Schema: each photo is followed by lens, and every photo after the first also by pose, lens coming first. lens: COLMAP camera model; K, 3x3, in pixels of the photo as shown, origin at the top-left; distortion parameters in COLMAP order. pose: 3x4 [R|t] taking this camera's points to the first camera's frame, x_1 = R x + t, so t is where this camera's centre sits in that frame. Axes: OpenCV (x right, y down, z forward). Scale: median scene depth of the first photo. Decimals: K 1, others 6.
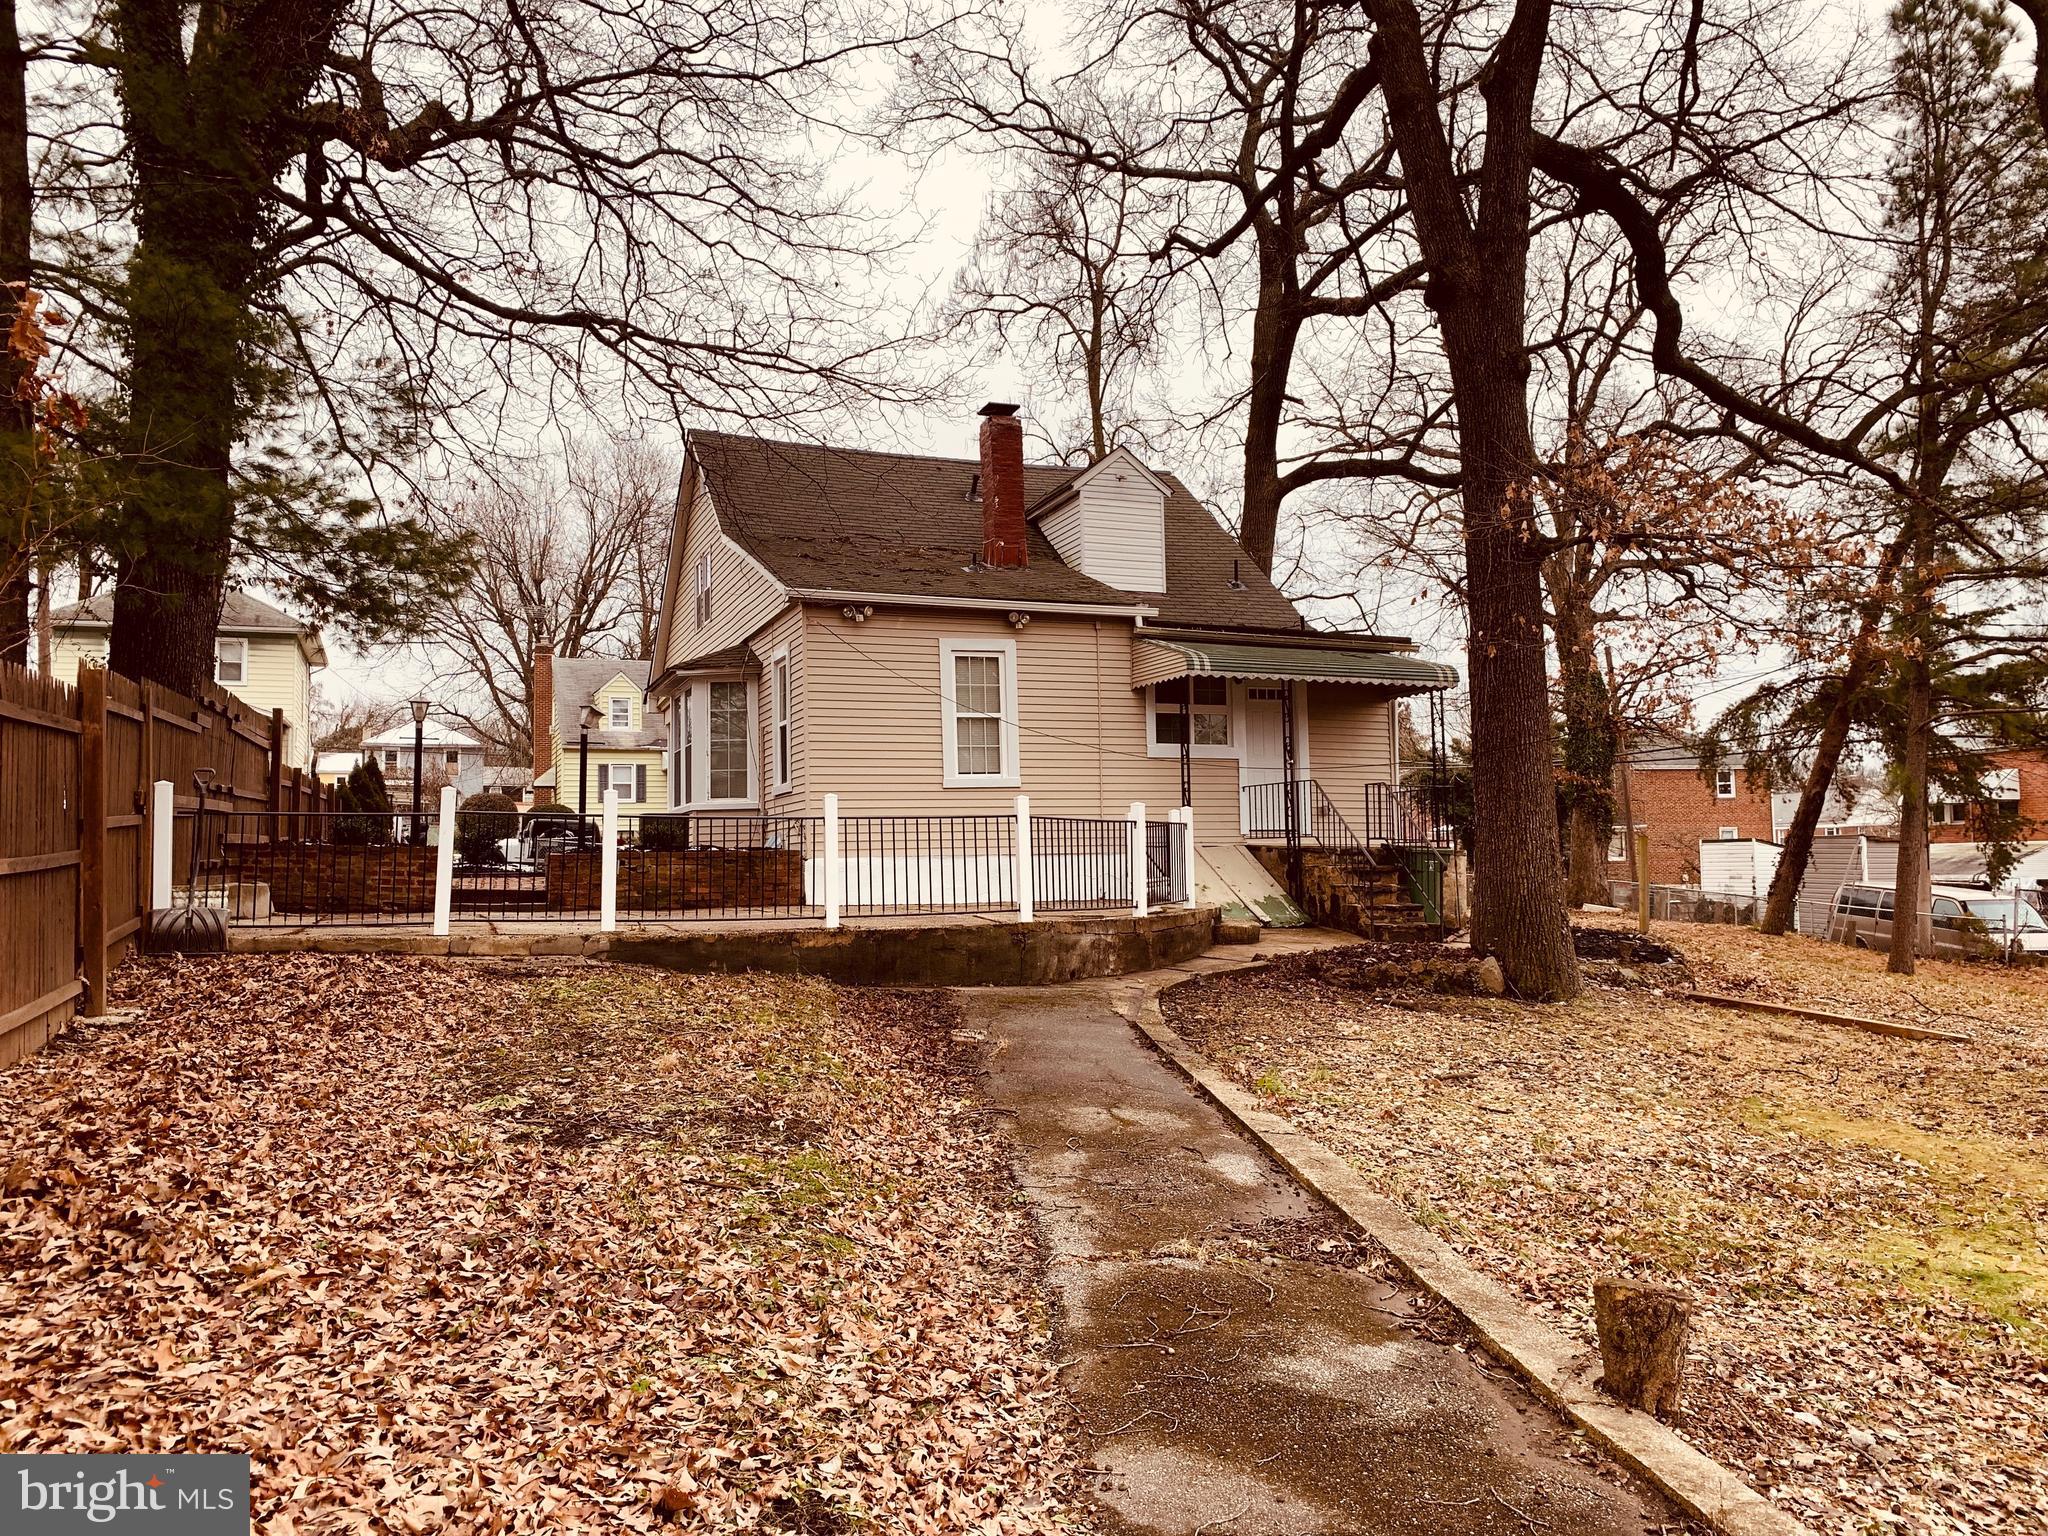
lens RADIAL K [[1603.0, 0, 1024.0], [0, 1603.0, 768.0], [0, 0, 1]] dist [0.133988, -0.186573]
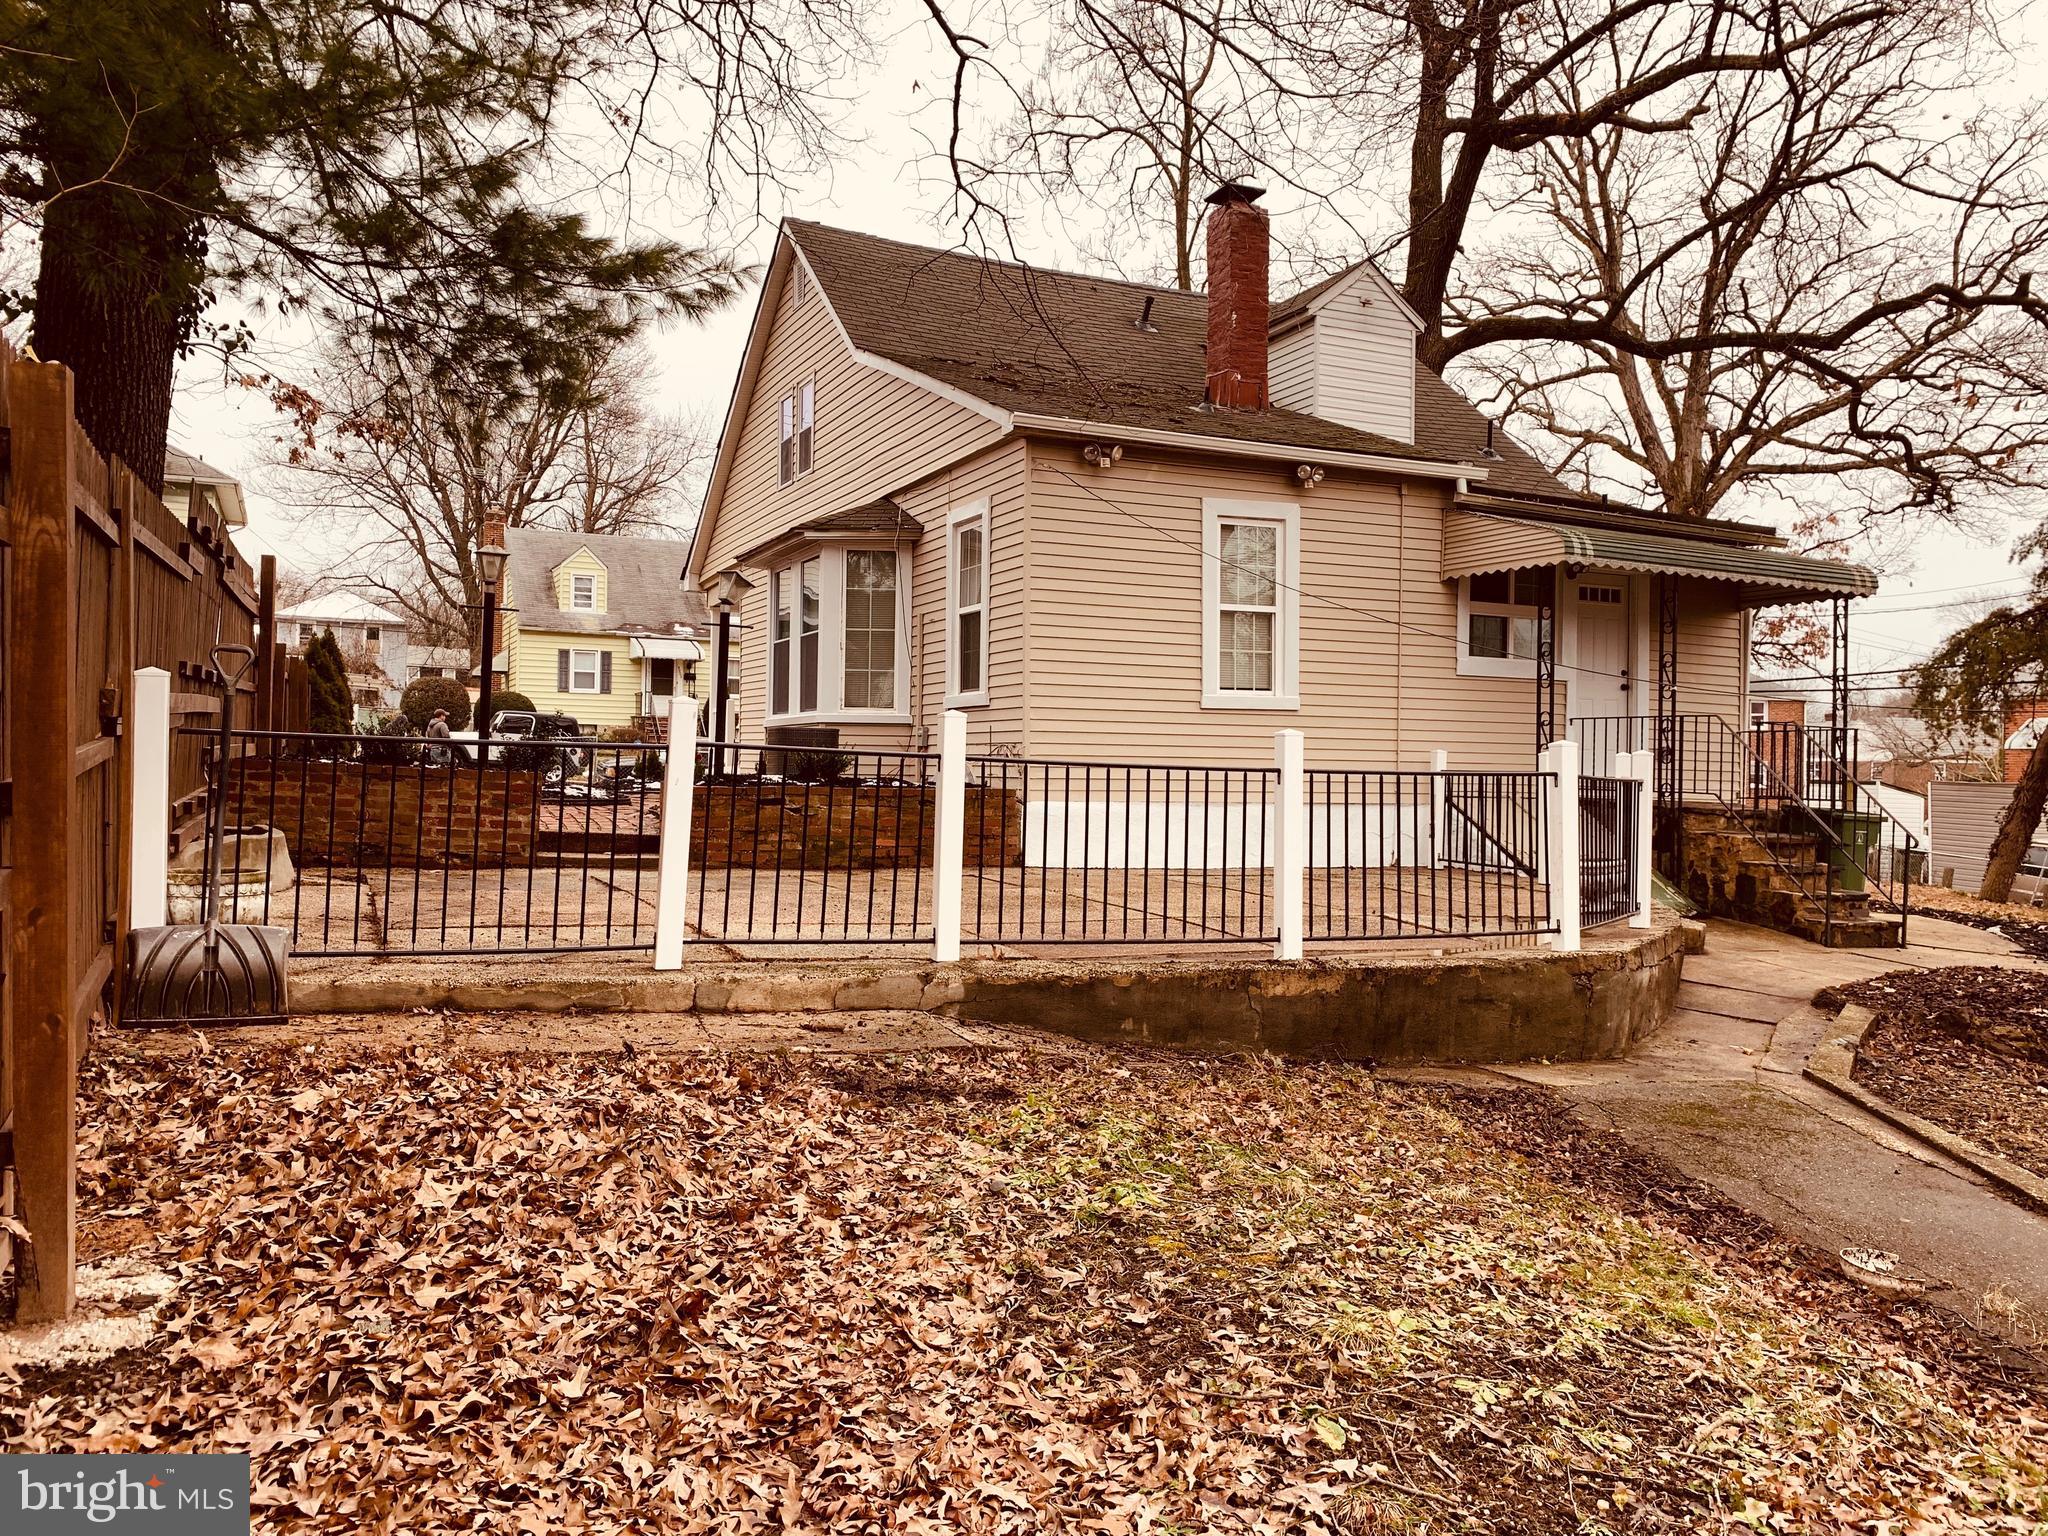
lens RADIAL K [[1603.0, 0, 1024.0], [0, 1603.0, 768.0], [0, 0, 1]] dist [0.133988, -0.186573]
pose [[0.997847, 0.034535, 0.055749, -0.153118], [-0.037856, 0.997501, 0.059660, -0.000678], [-0.053549, -0.061642, 0.996661, 0.259117]]
